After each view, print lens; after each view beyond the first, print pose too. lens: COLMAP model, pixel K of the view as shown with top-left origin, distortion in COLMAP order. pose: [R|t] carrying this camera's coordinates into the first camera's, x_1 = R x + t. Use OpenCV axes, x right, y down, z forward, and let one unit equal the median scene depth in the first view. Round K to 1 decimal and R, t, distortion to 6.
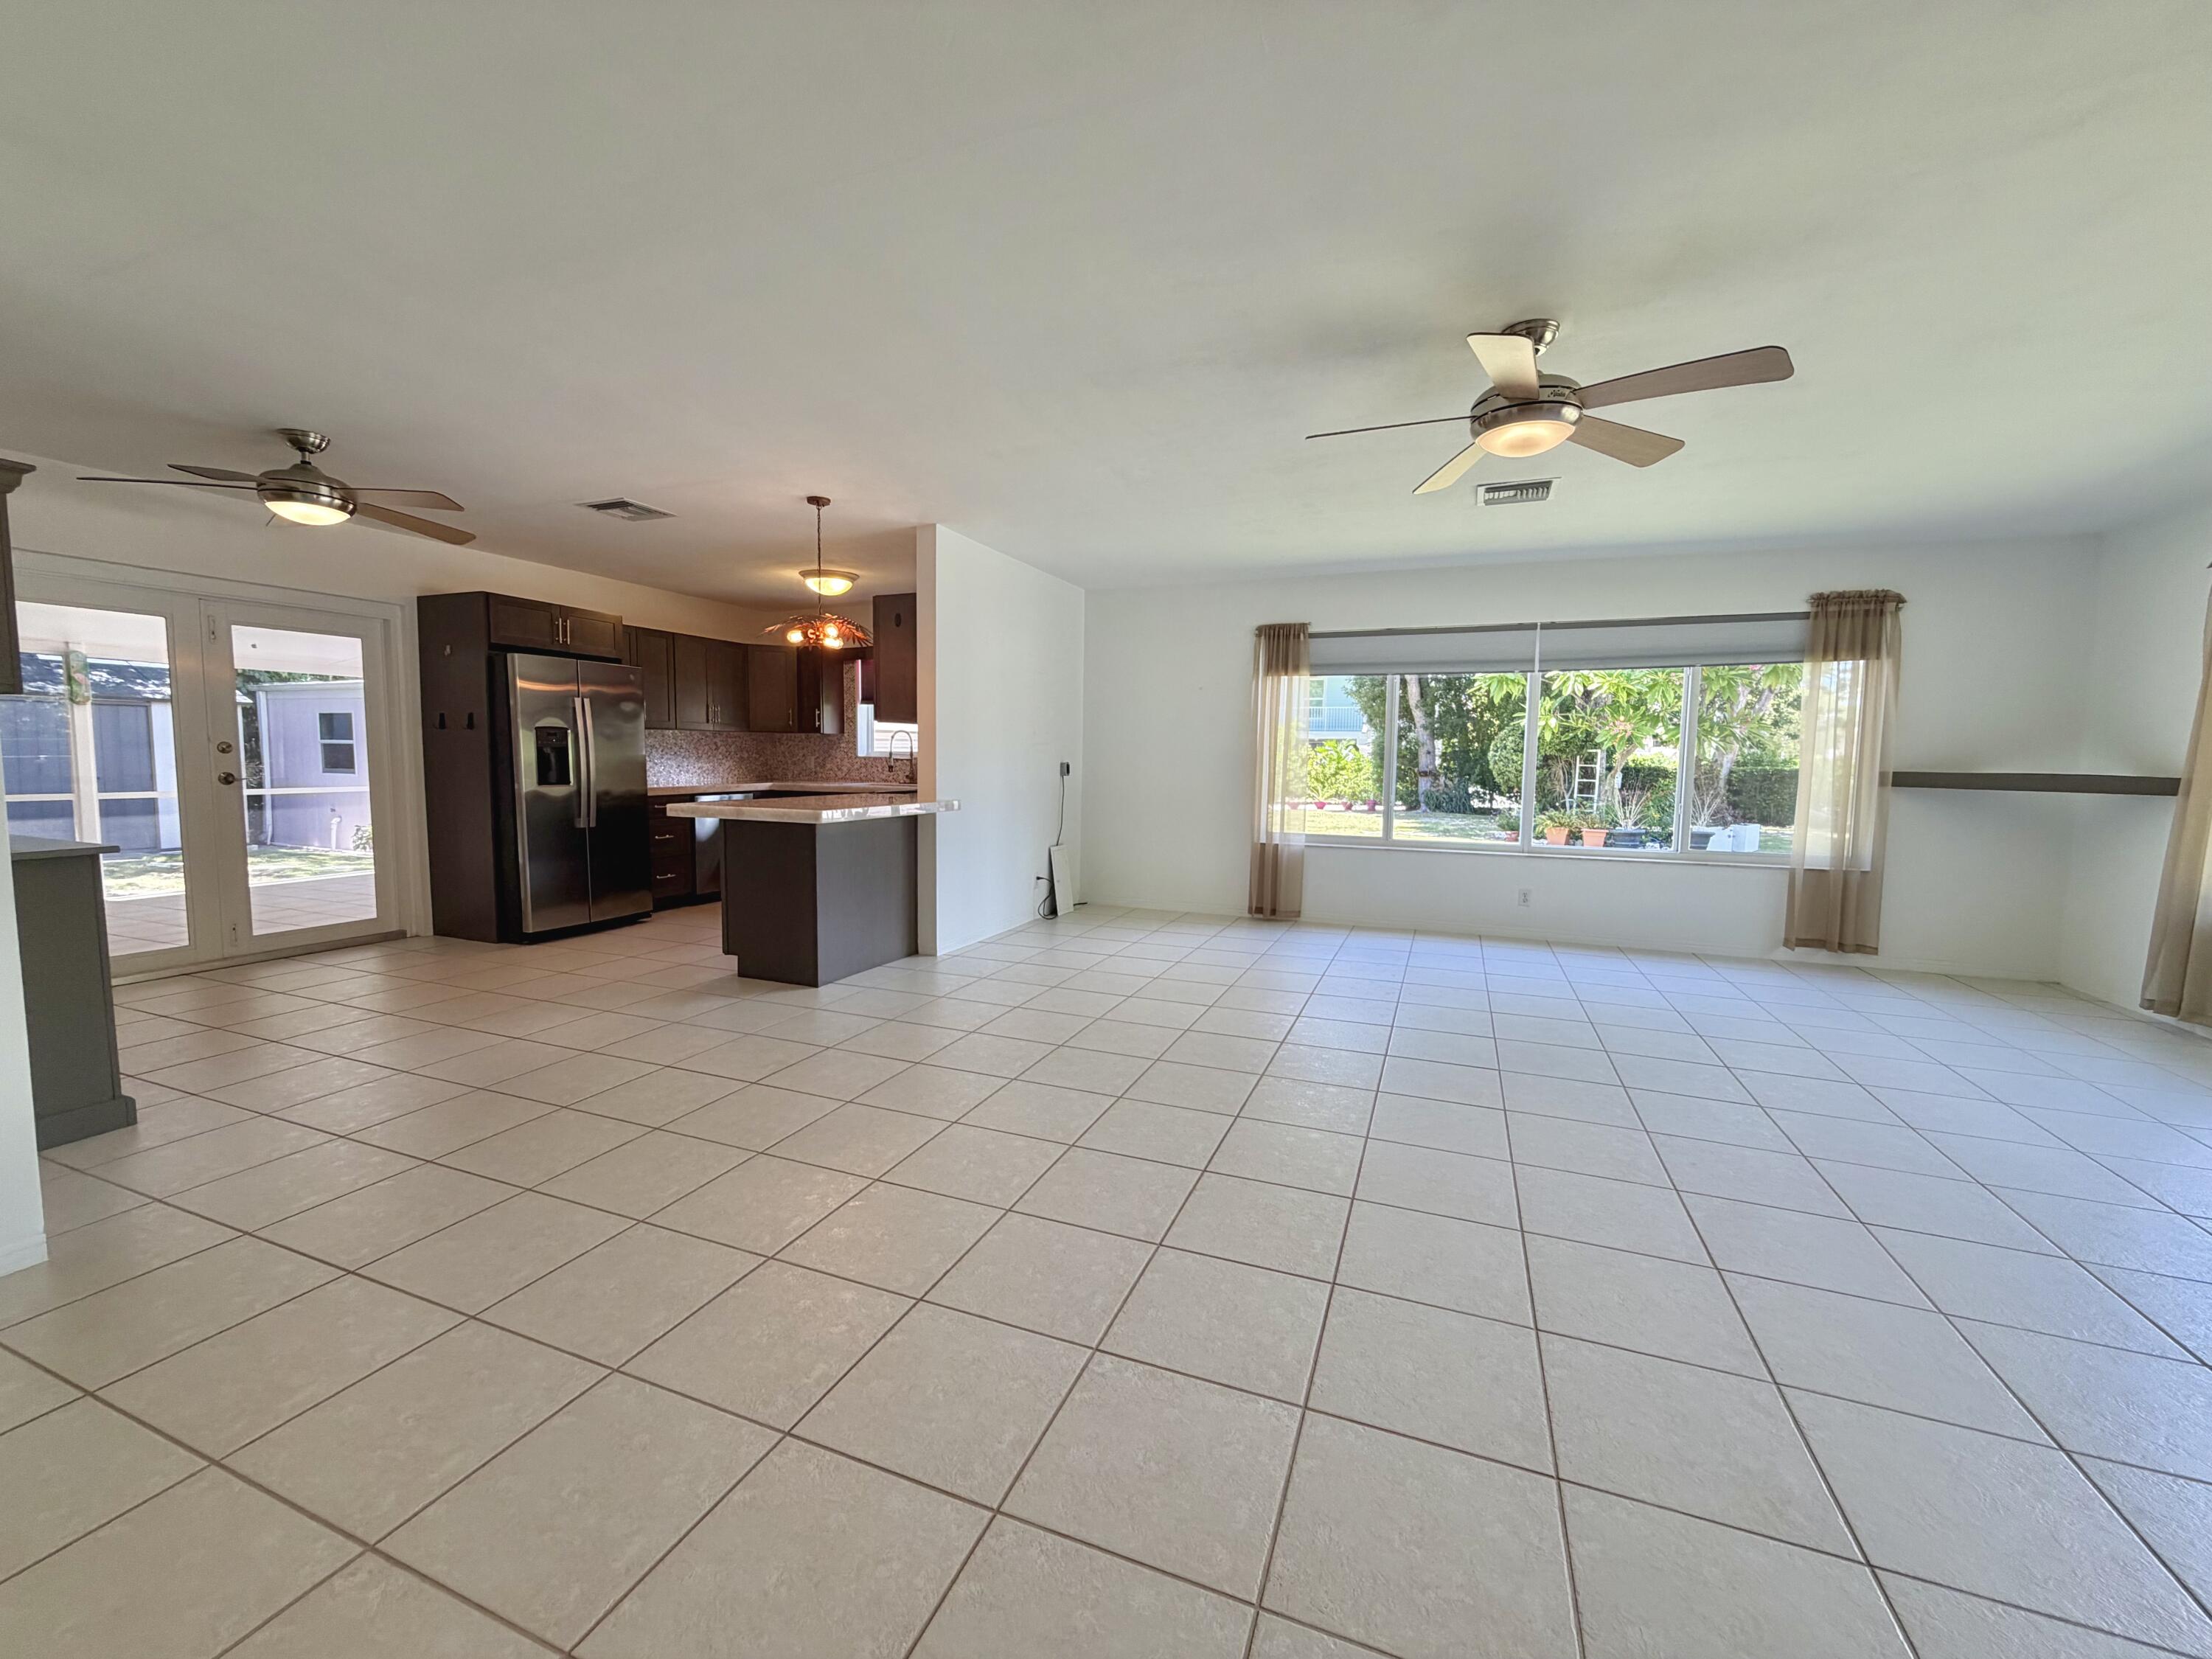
lens RADIAL K [[885.3, 0, 1099.5], [0, 885.3, 828.5], [0, 0, 1]] dist [0.000851, -0.000430]
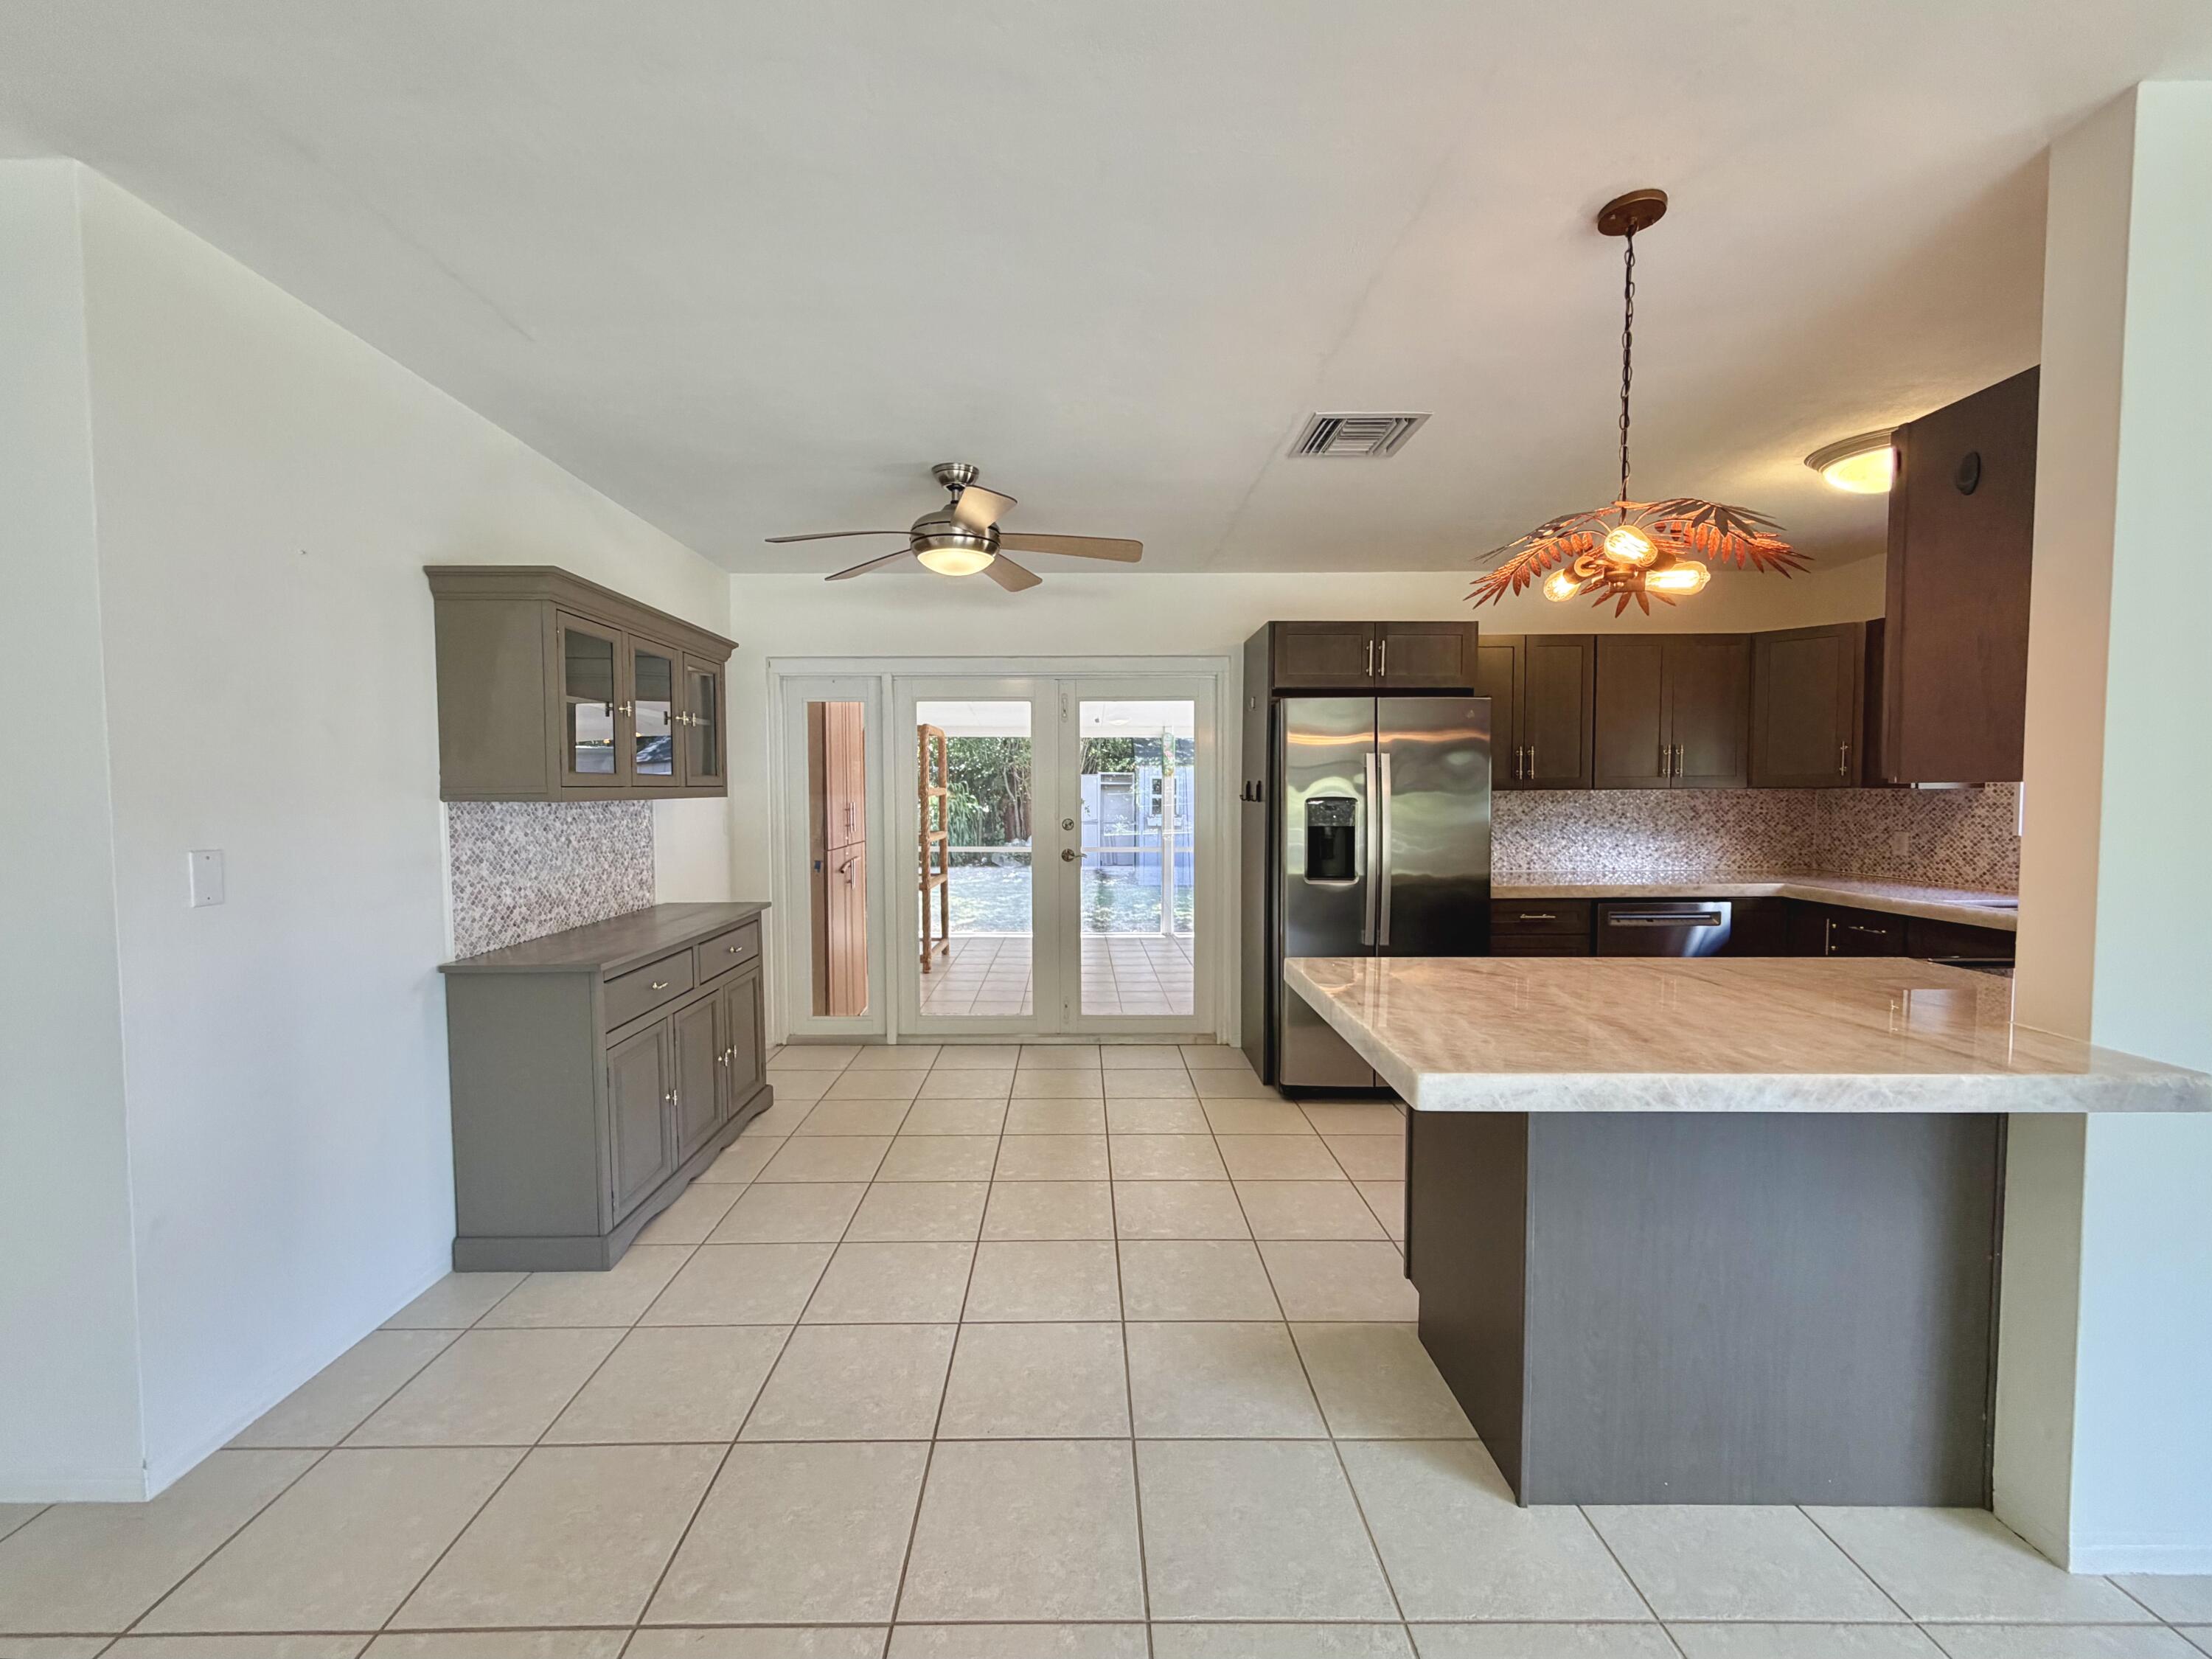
lens RADIAL K [[885.3, 0, 1078.7], [0, 885.3, 835.1], [0, 0, 1]] dist [0.000851, -0.000430]
pose [[0.372510, 0.033285, -0.927431, -0.042052], [-0.069201, 0.997571, 0.008008, -0.076413], [0.925445, 0.061196, 0.373908, 0.551515]]
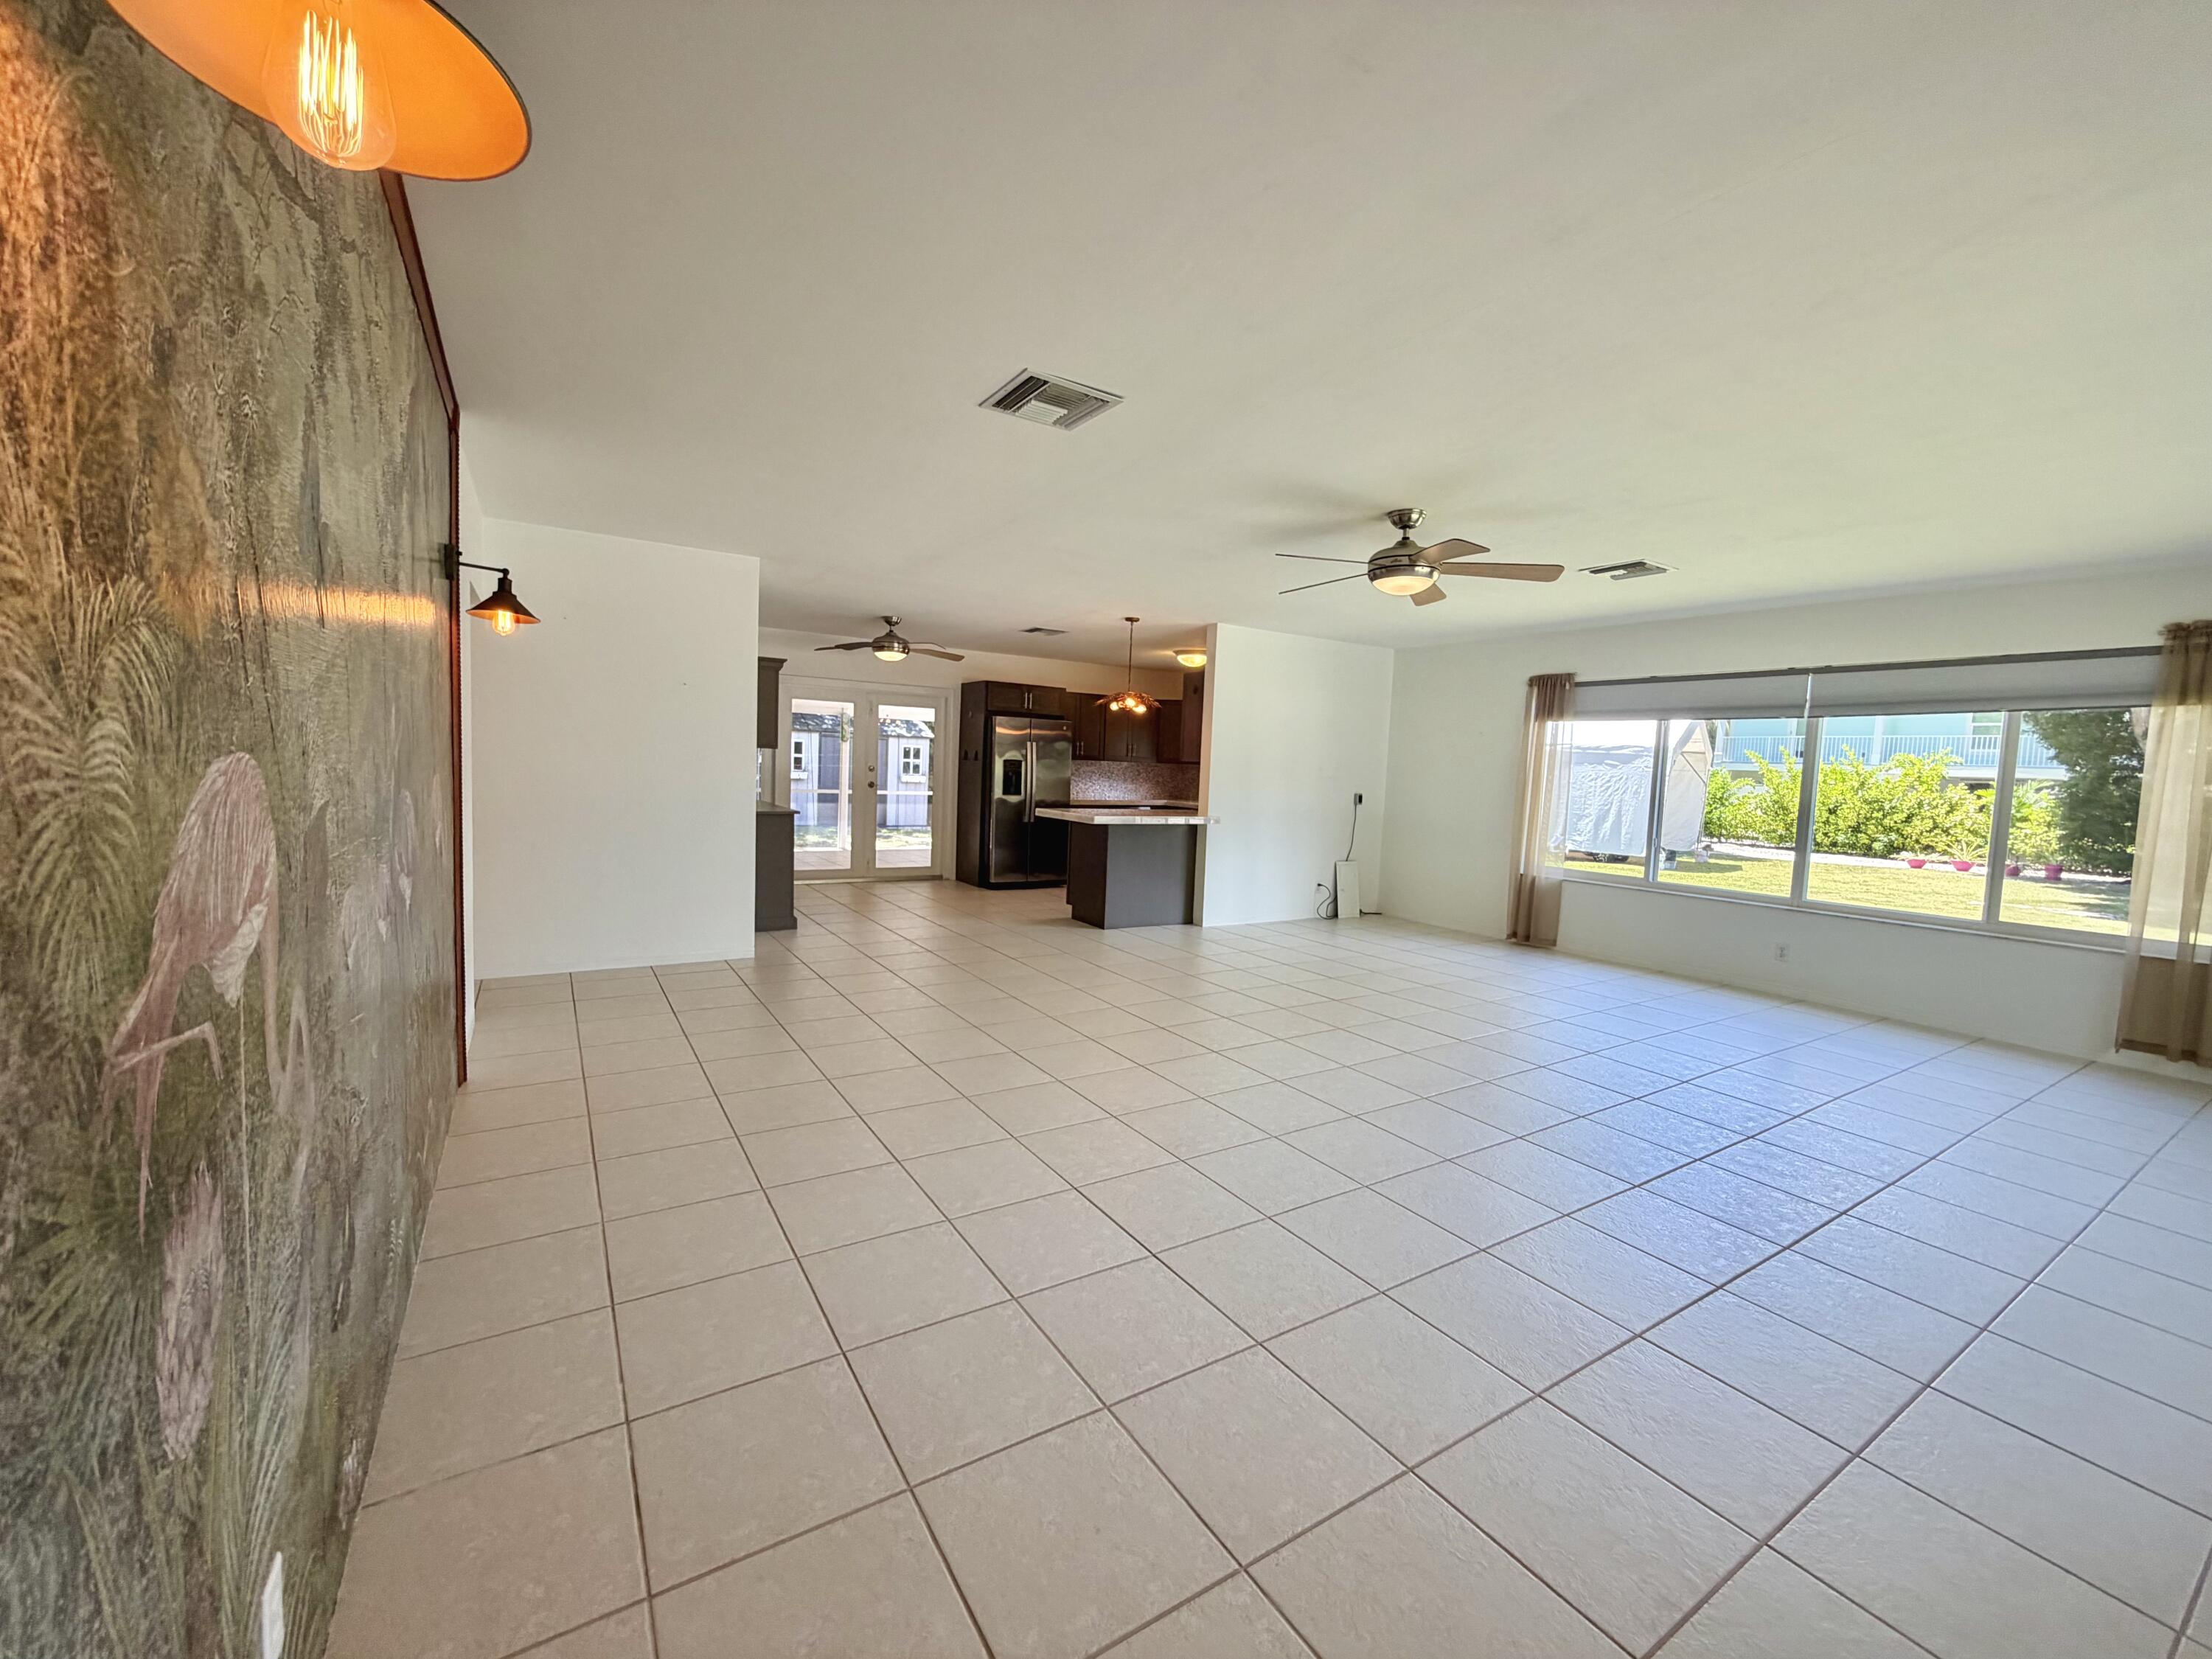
lens RADIAL K [[885.3, 0, 1093.9], [0, 885.3, 807.4], [0, 0, 1]] dist [0.000851, -0.000430]
pose [[0.807837, 0.047576, -0.587482, 0.474024], [-0.078261, 0.996570, -0.026910, 0.006719], [0.584187, 0.067716, 0.808790, -0.237933]]
